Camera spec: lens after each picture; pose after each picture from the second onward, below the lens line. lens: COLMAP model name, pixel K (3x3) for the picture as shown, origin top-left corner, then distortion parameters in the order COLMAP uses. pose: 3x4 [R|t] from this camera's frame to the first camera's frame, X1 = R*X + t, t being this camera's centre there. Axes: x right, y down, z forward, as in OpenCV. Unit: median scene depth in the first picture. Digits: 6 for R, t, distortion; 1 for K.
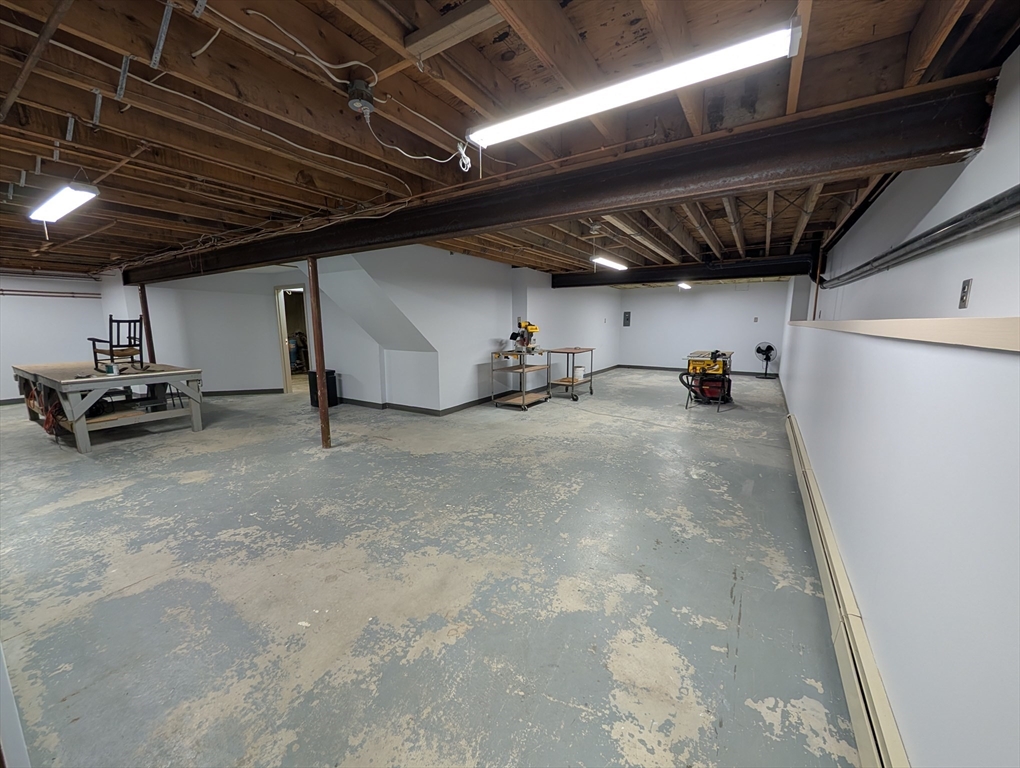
lens RADIAL K [[395.5, 0, 510.4], [0, 395.5, 386.1], [0, 0, 1]] dist [-0.001804, 0.000247]
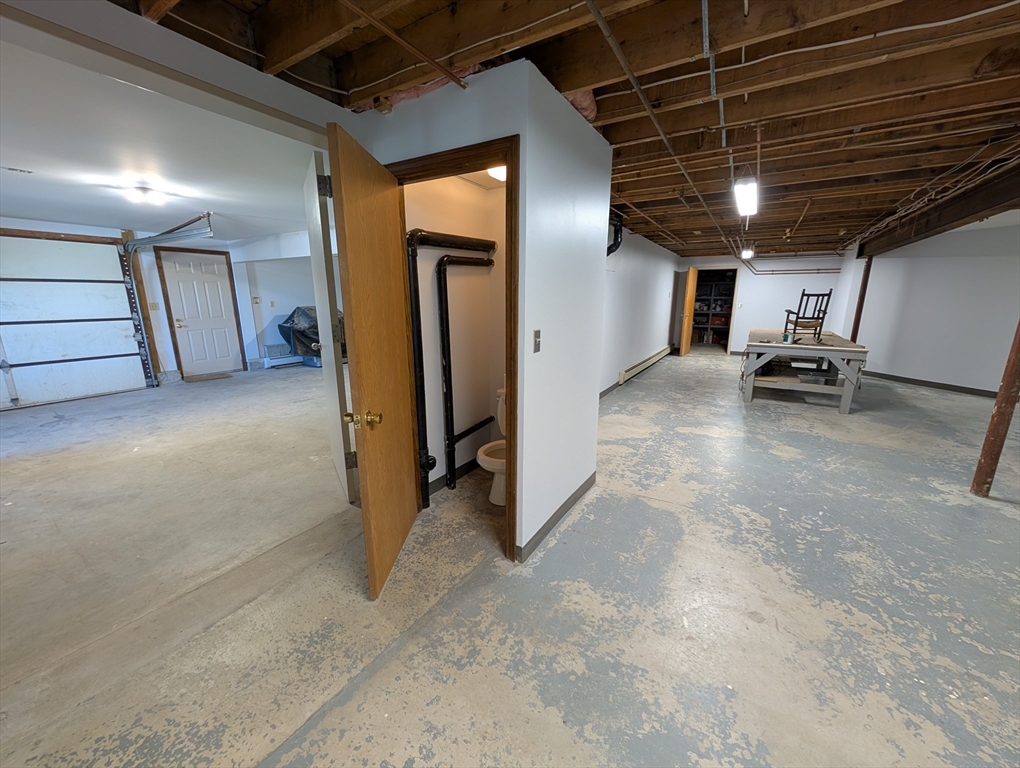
lens RADIAL K [[395.5, 0, 510.4], [0, 395.5, 386.1], [0, 0, 1]] dist [-0.001804, 0.000247]
pose [[0.016313, 0.225822, -0.974032, 0.138121], [-0.159488, 0.962276, 0.220426, -0.043445], [0.987065, 0.151751, 0.051713, 0.235533]]
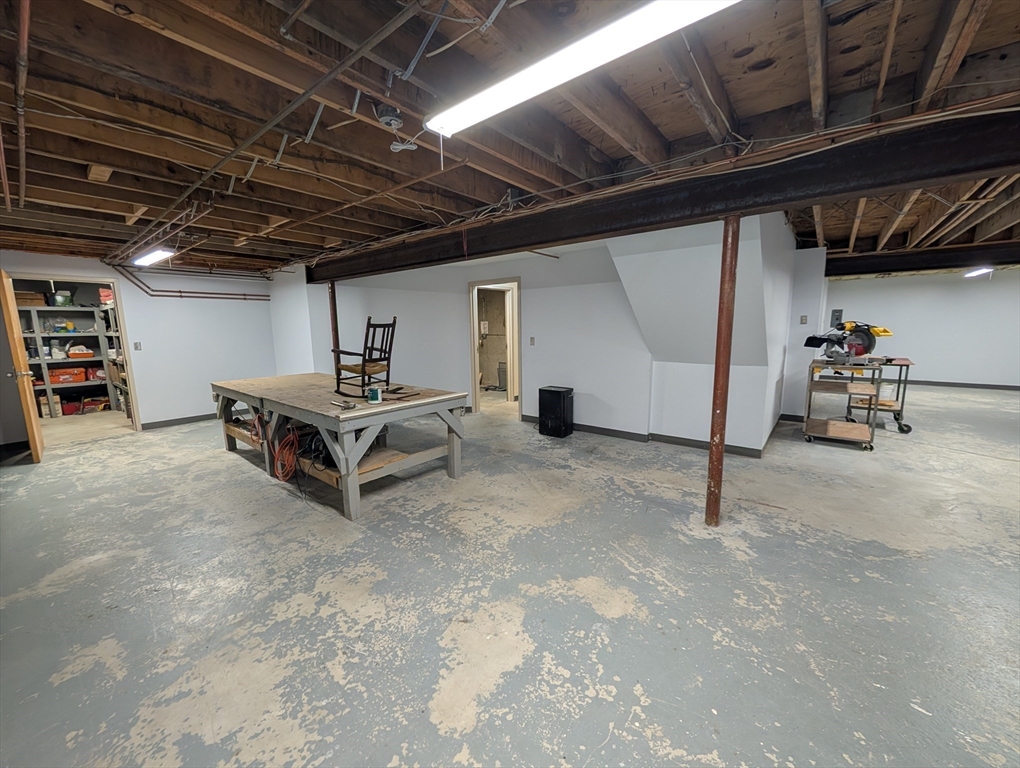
lens RADIAL K [[395.5, 0, 510.4], [0, 395.5, 386.1], [0, 0, 1]] dist [-0.001804, 0.000247]
pose [[0.993537, 0.007605, -0.113255, -0.897373], [-0.008442, 0.999940, -0.006914, -0.070519], [0.113195, 0.007825, 0.993542, 0.429733]]
